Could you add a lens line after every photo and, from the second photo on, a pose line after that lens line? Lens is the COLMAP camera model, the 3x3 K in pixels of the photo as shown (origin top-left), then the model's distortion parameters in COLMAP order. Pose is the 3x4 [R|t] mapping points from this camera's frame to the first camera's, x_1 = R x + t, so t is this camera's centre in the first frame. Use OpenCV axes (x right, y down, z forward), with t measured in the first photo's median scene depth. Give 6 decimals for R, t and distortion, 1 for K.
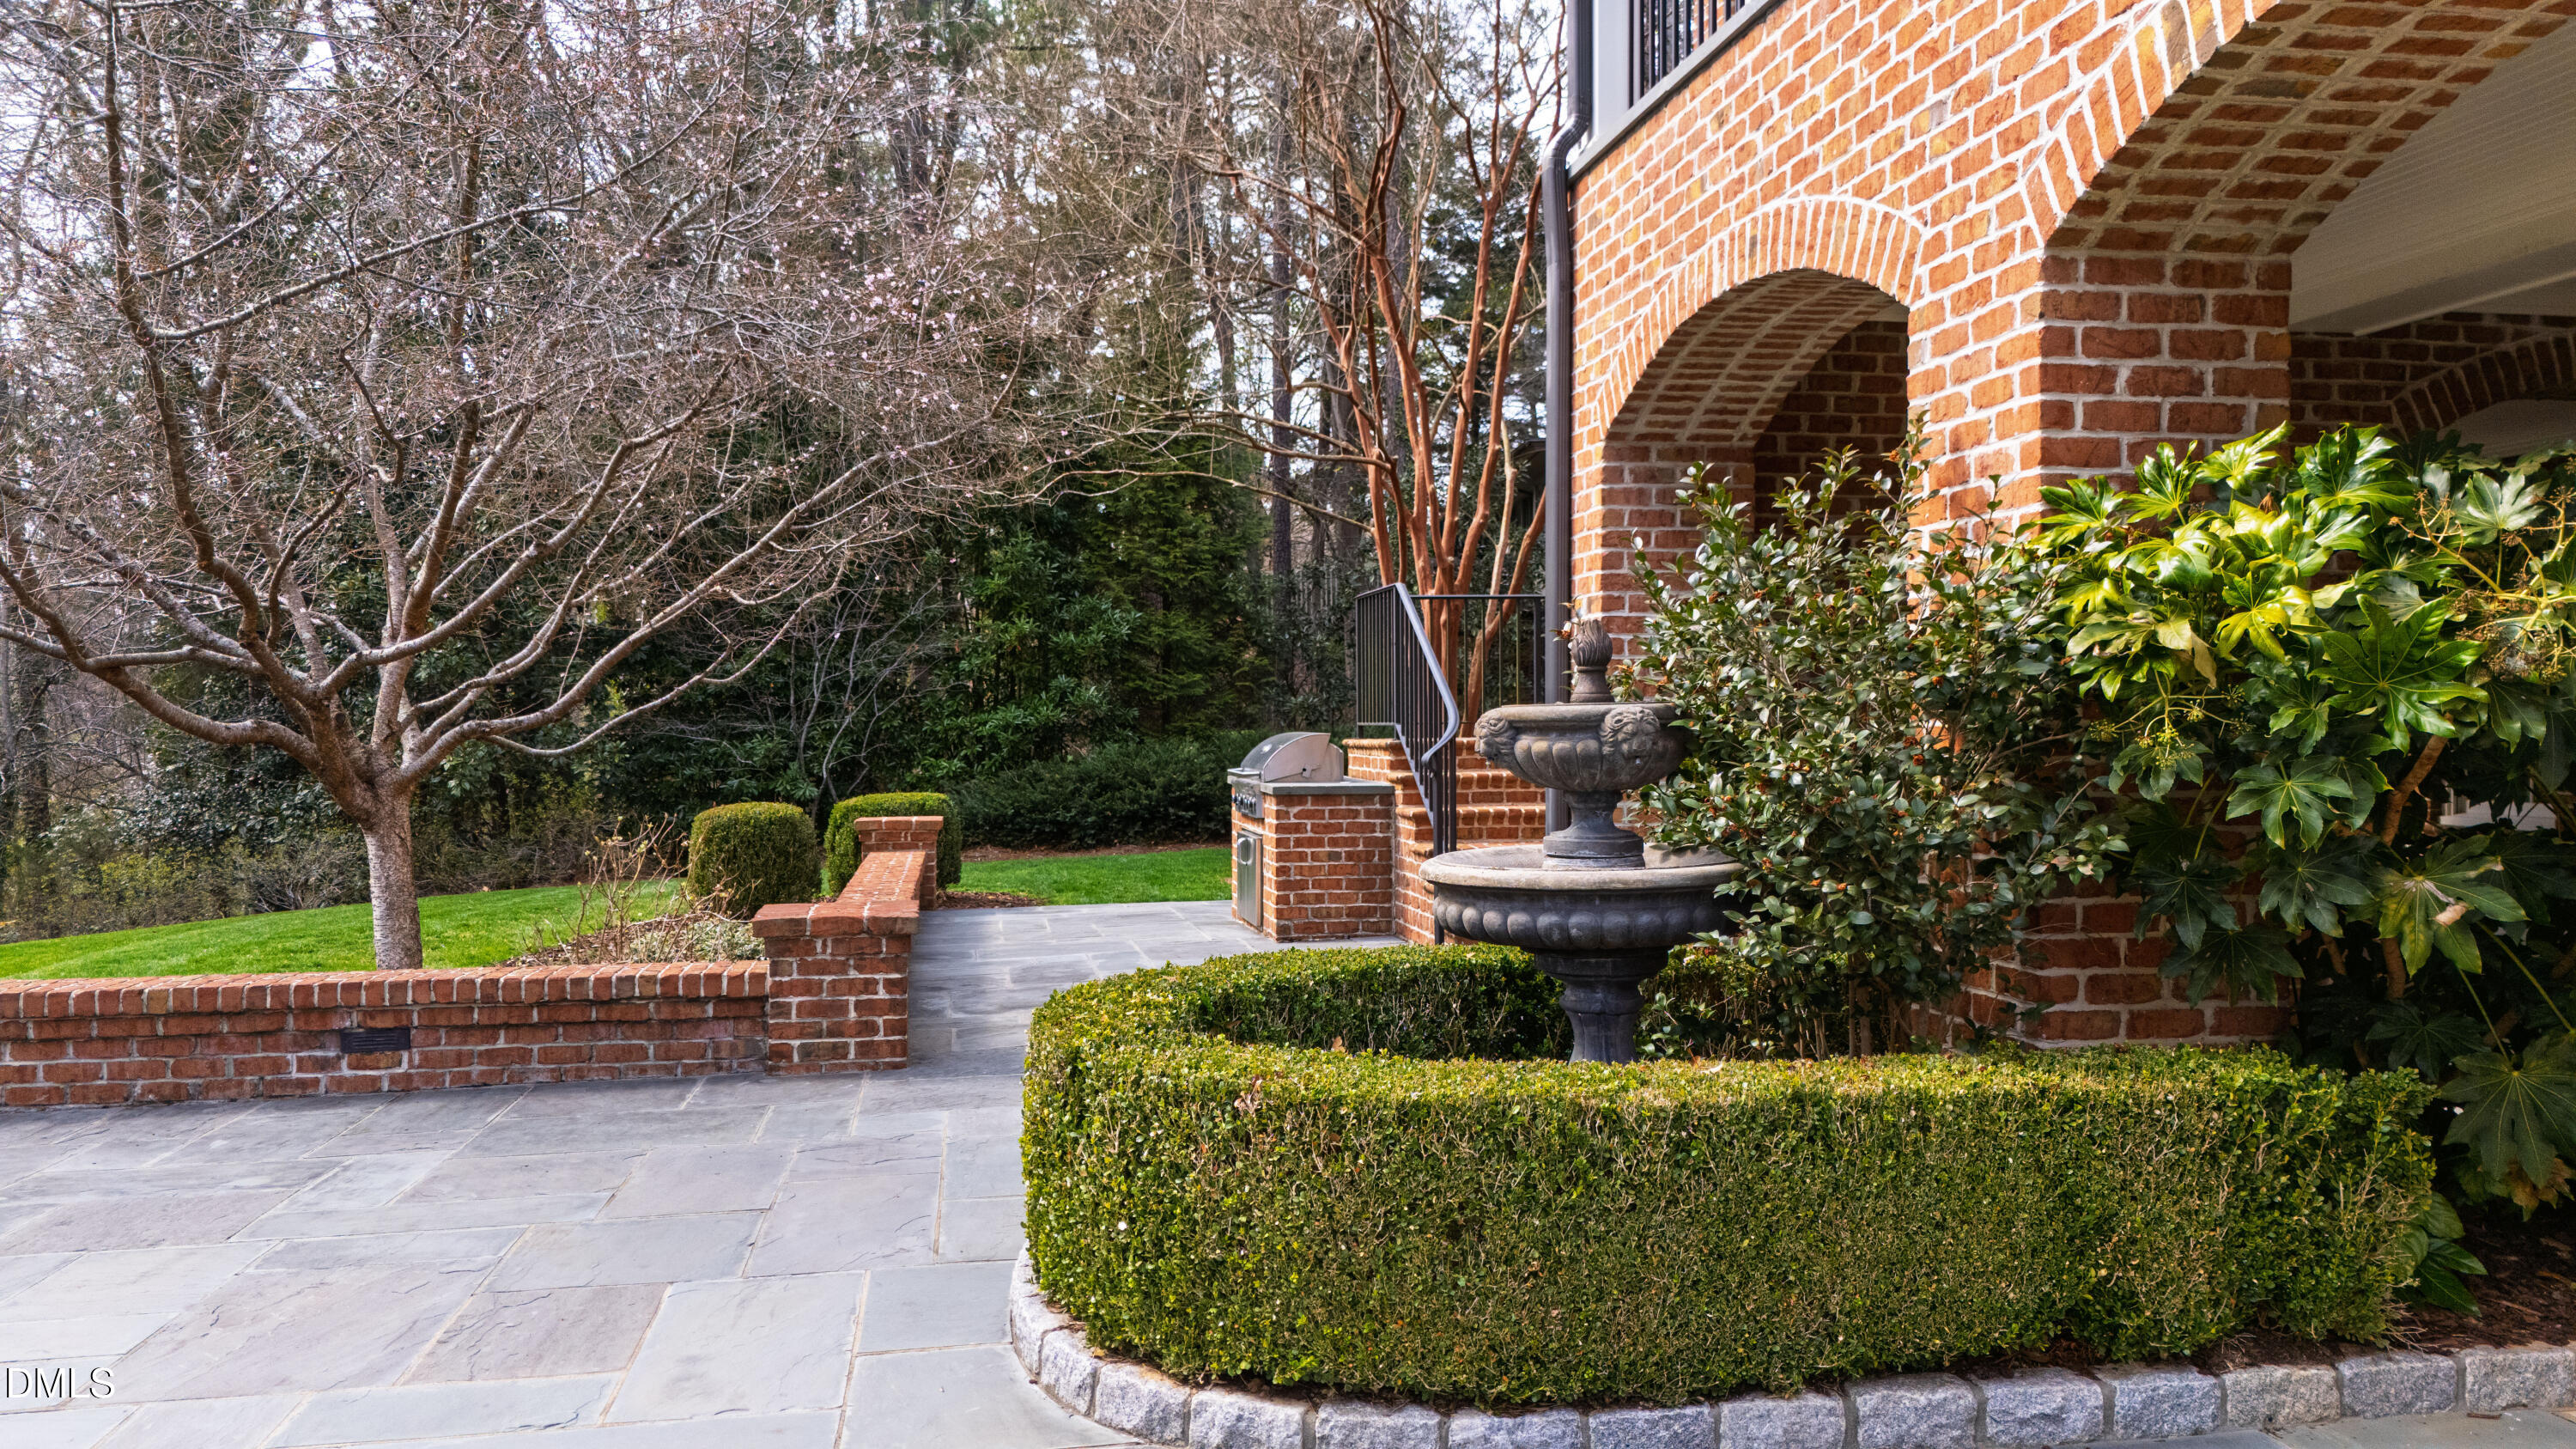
lens RADIAL K [[1895.5, 0, 1283.6], [0, 1895.5, 723.1], [0, 0, 1]] dist [0.065026, -0.060788]
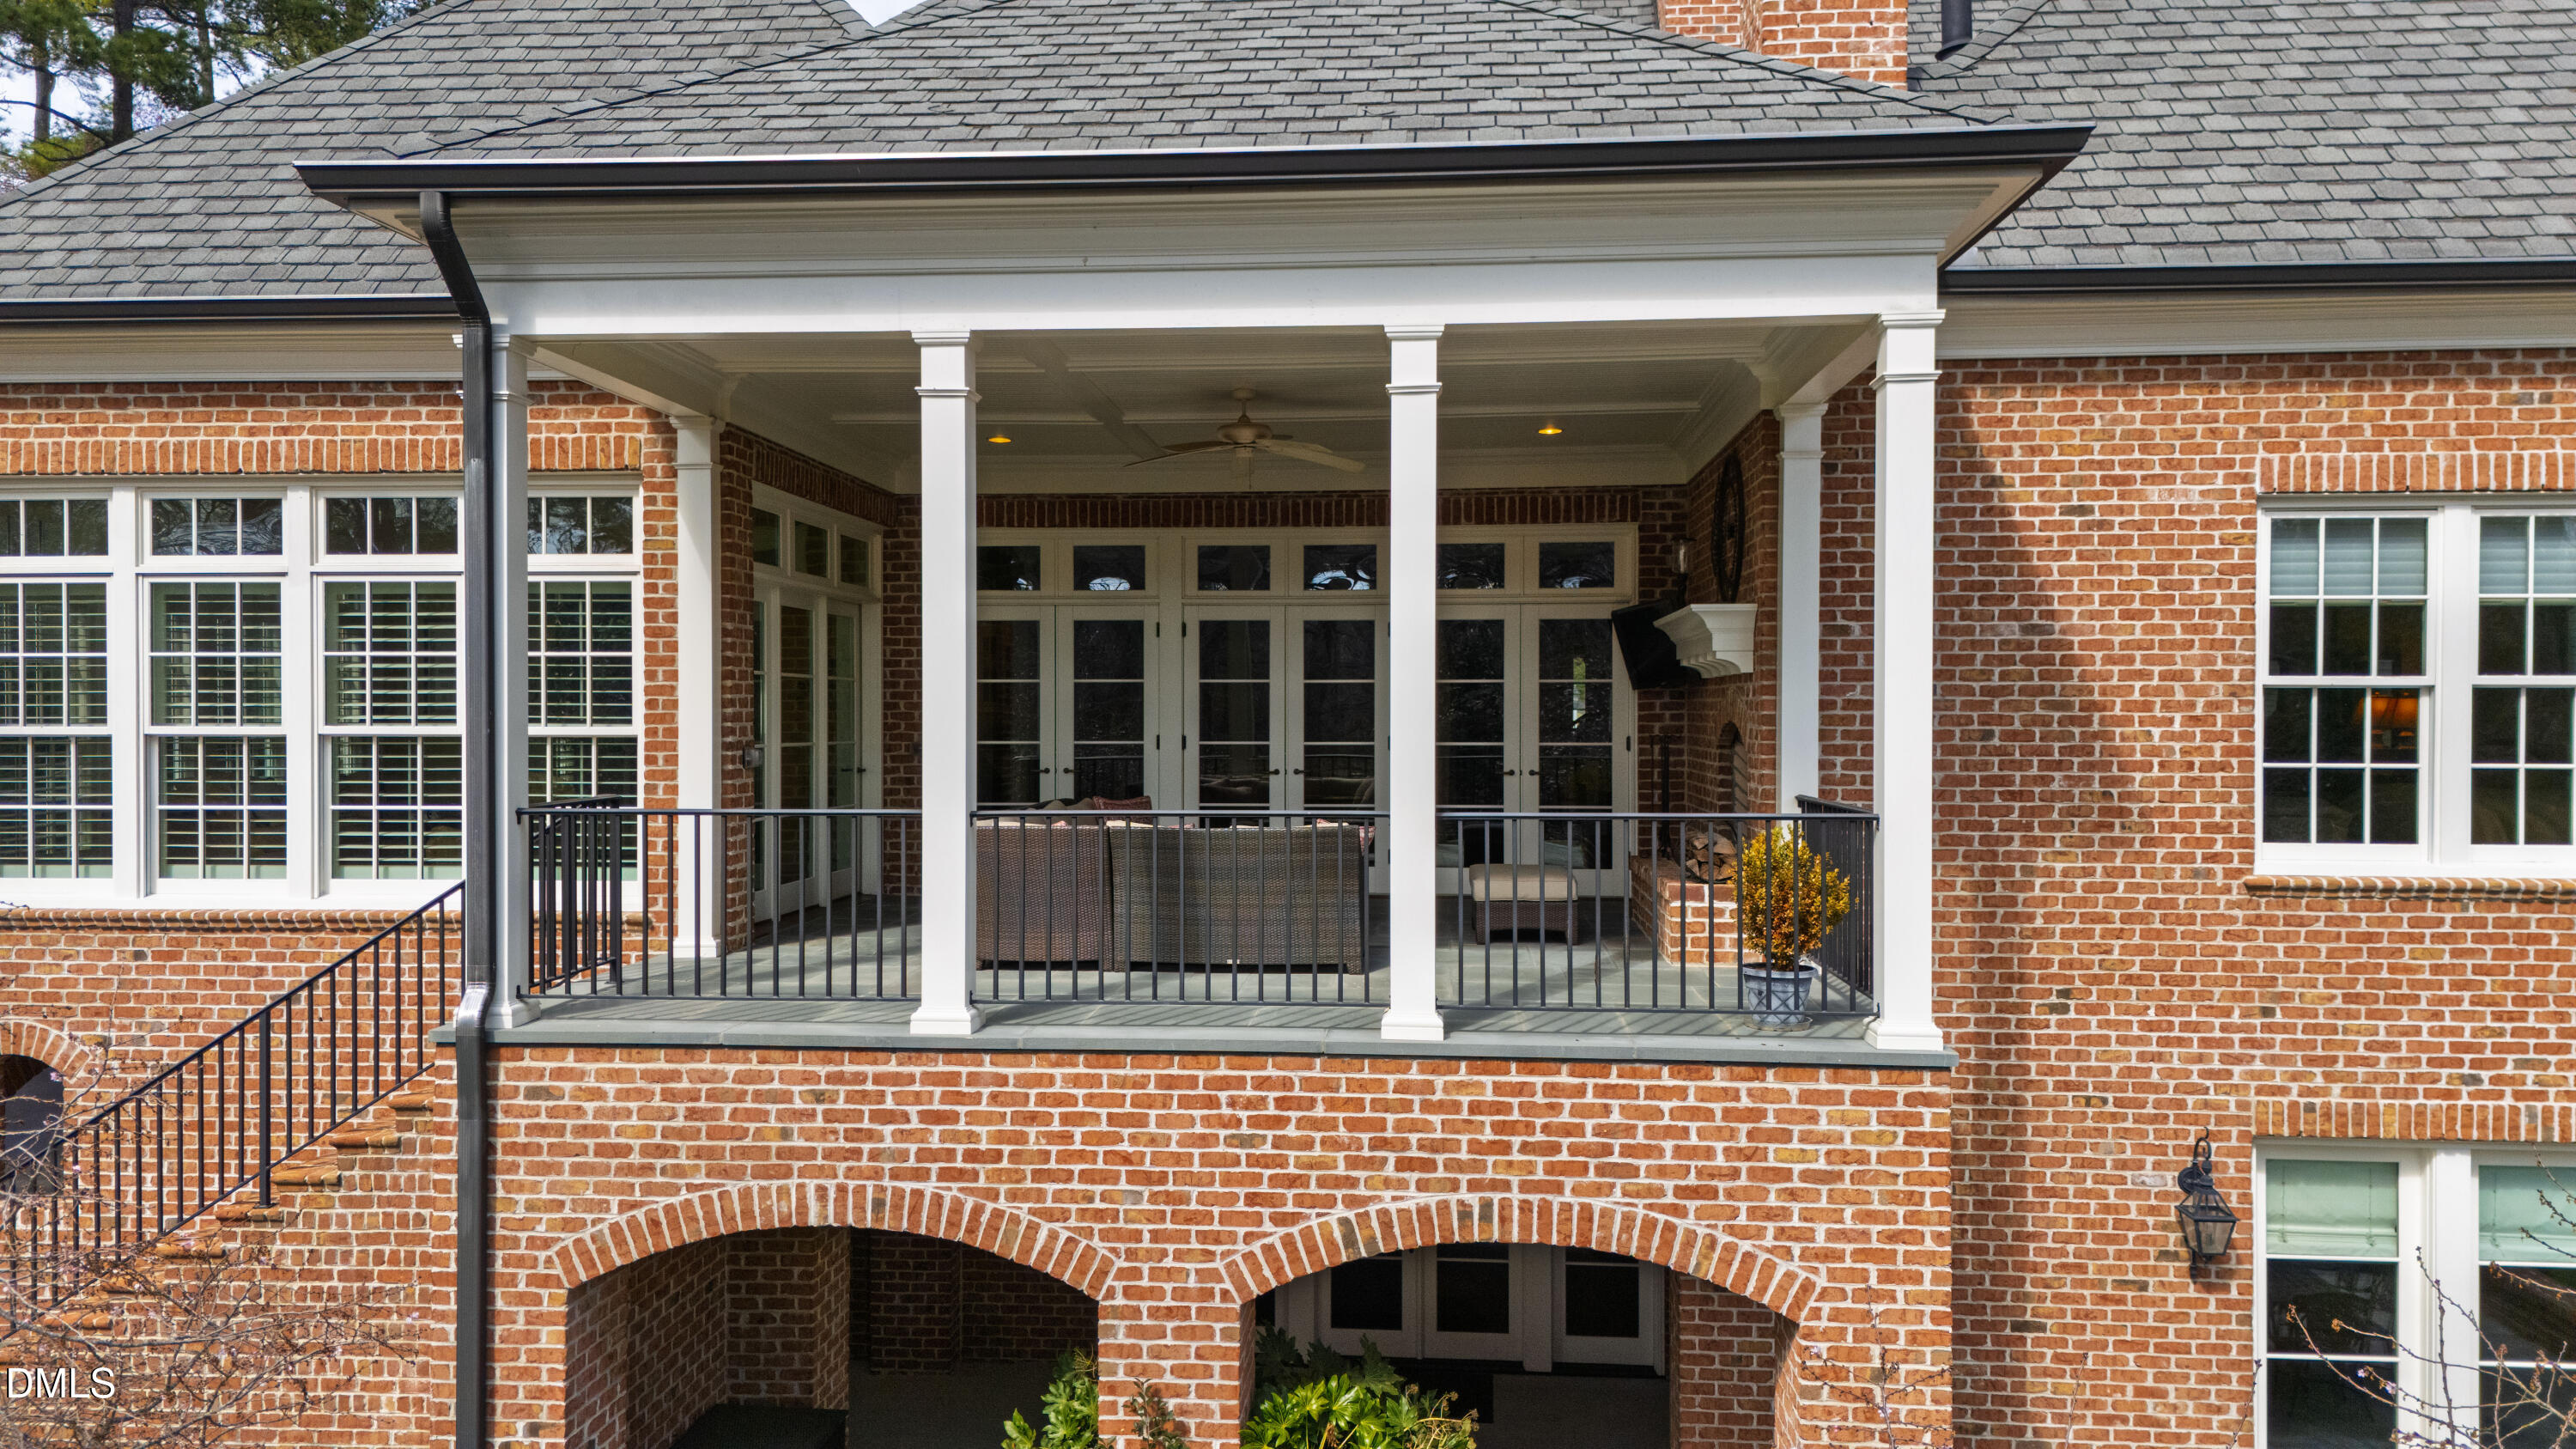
lens RADIAL K [[1895.5, 0, 1290.9], [0, 1895.5, 718.6], [0, 0, 1]] dist [0.065026, -0.060788]
pose [[0.246174, 0.001522, 0.969224, -0.879114], [0.000642, 0.999998, -0.001733, -0.507589], [-0.969225, 0.001049, 0.246173, 0.295205]]
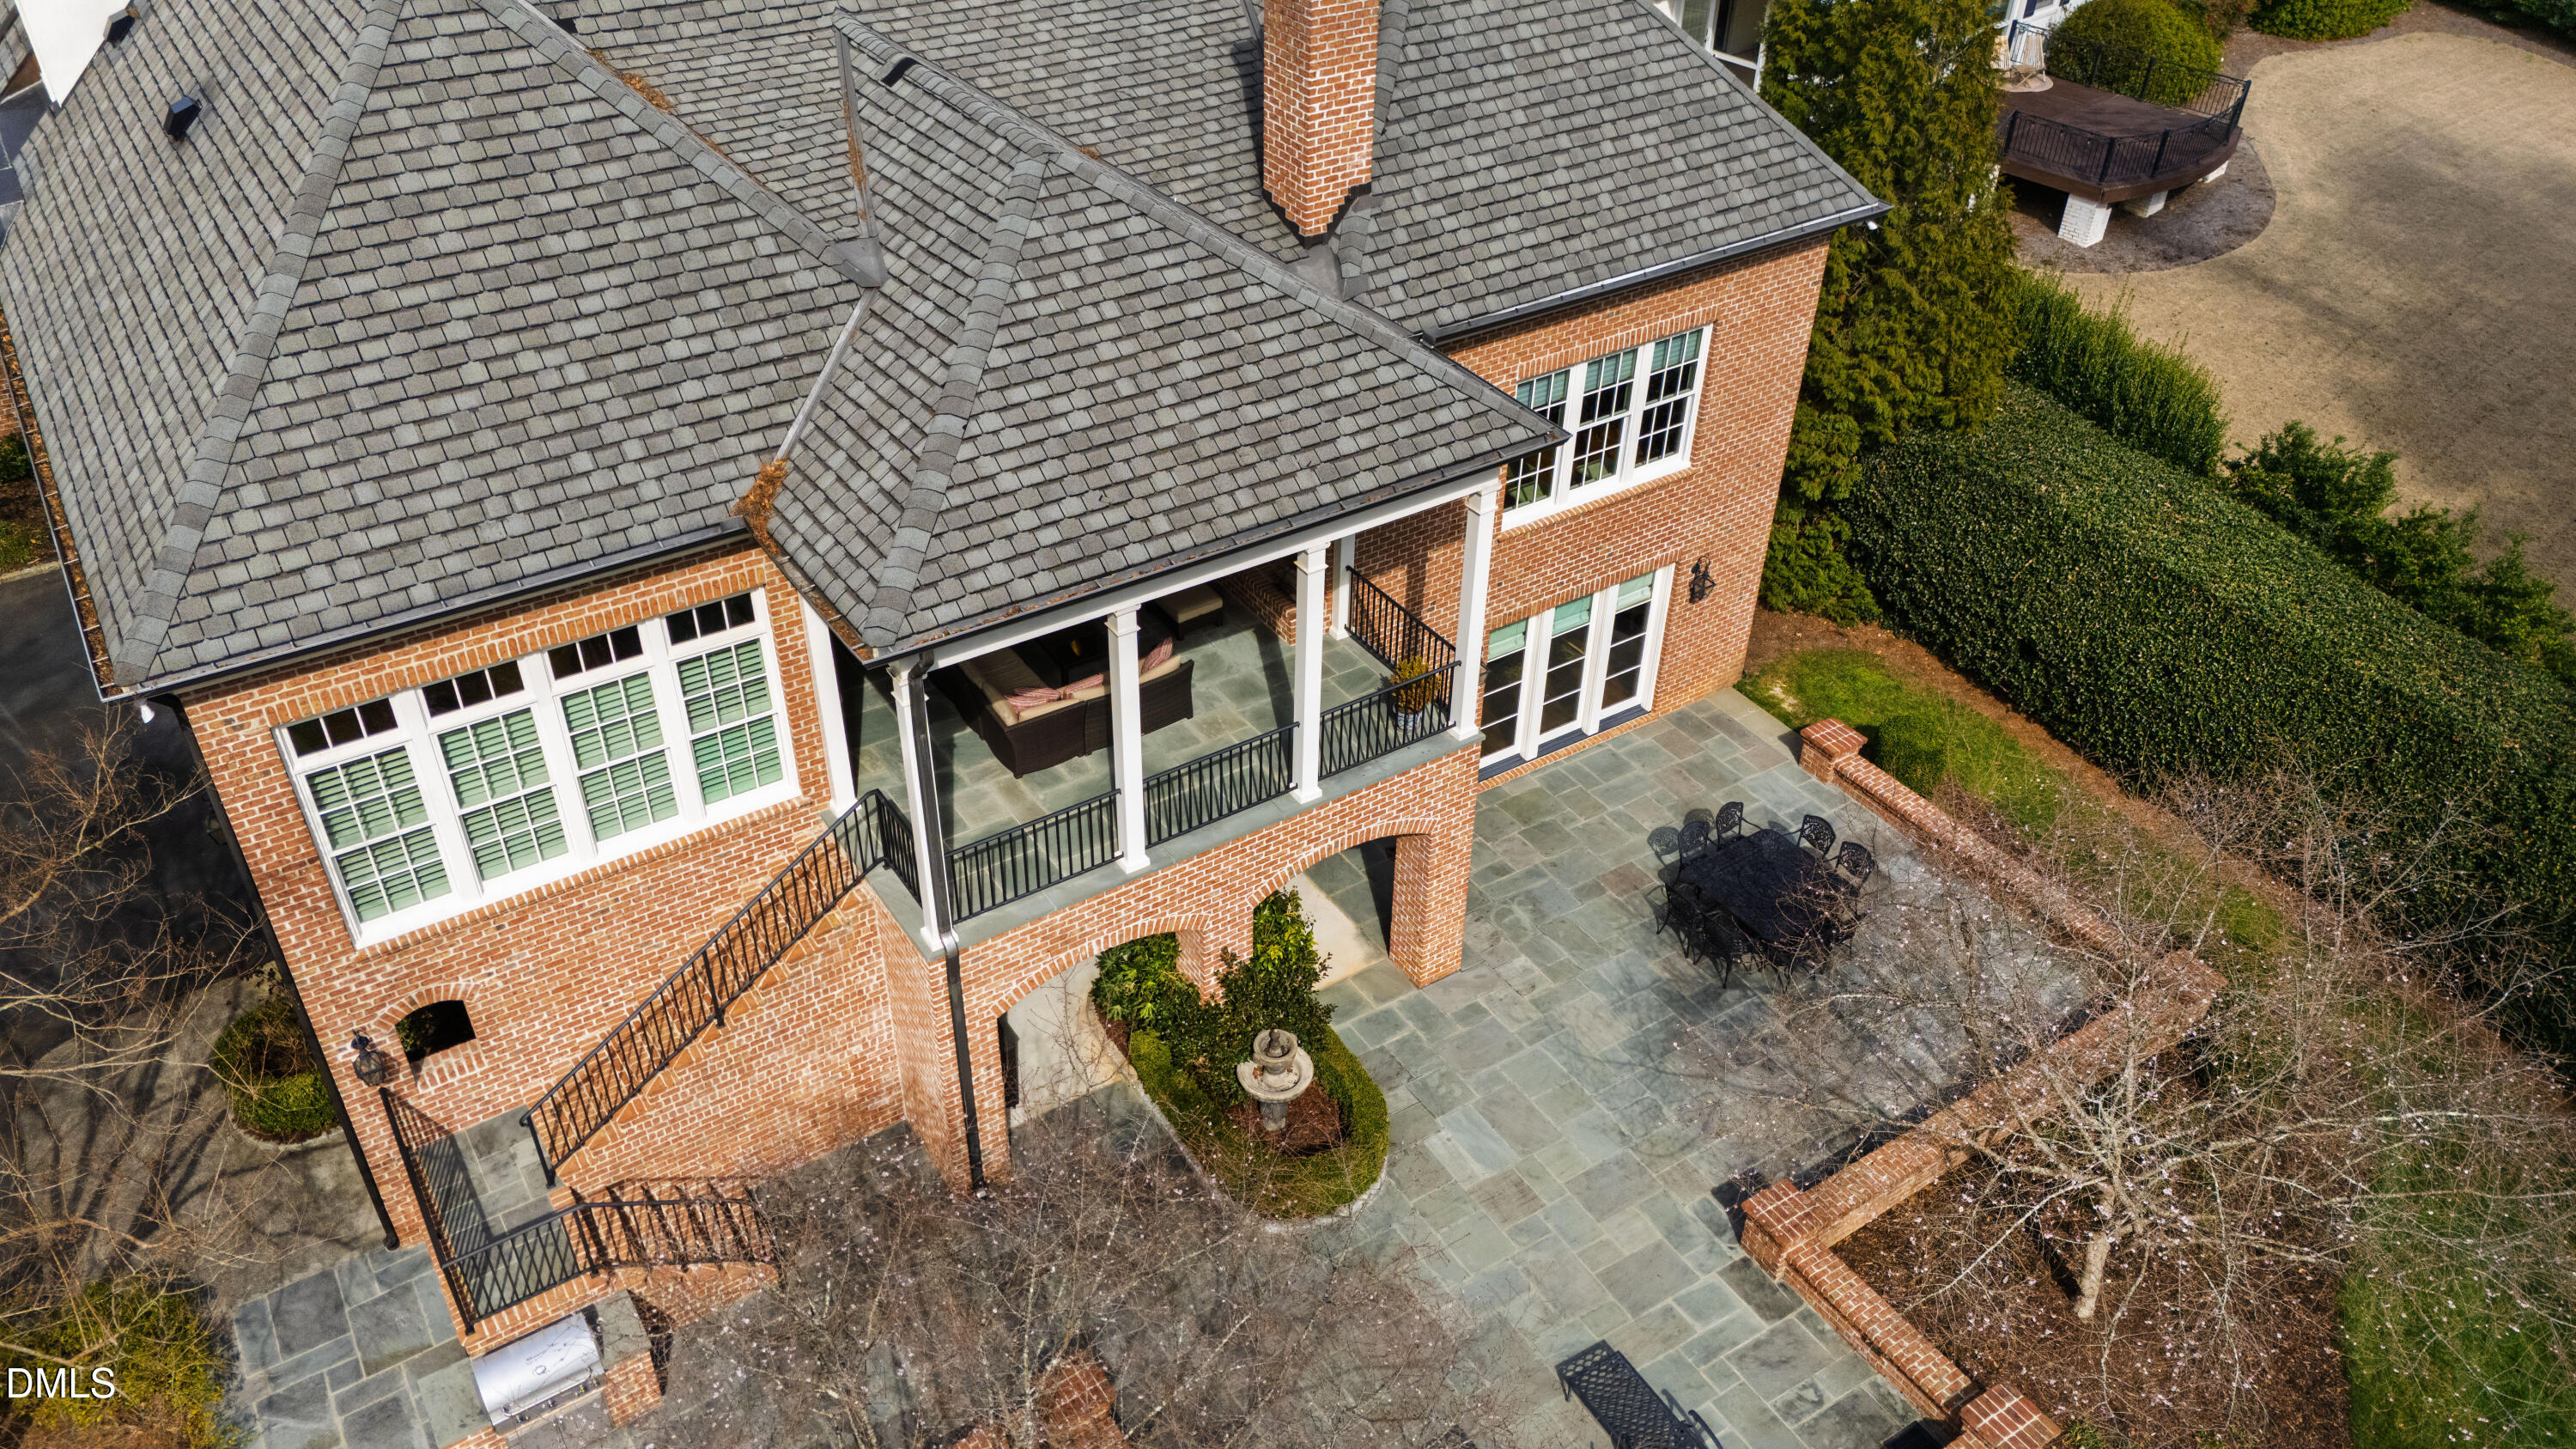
lens RADIAL K [[1895.5, 0, 1300.2], [0, 1895.5, 724.9], [0, 0, 1]] dist [0.065026, -0.060788]
pose [[-0.408581, -0.547085, 0.730588, -1.718569], [-0.015754, 0.804558, 0.593665, -2.067807], [-0.912586, 0.231050, -0.337346, 1.445452]]
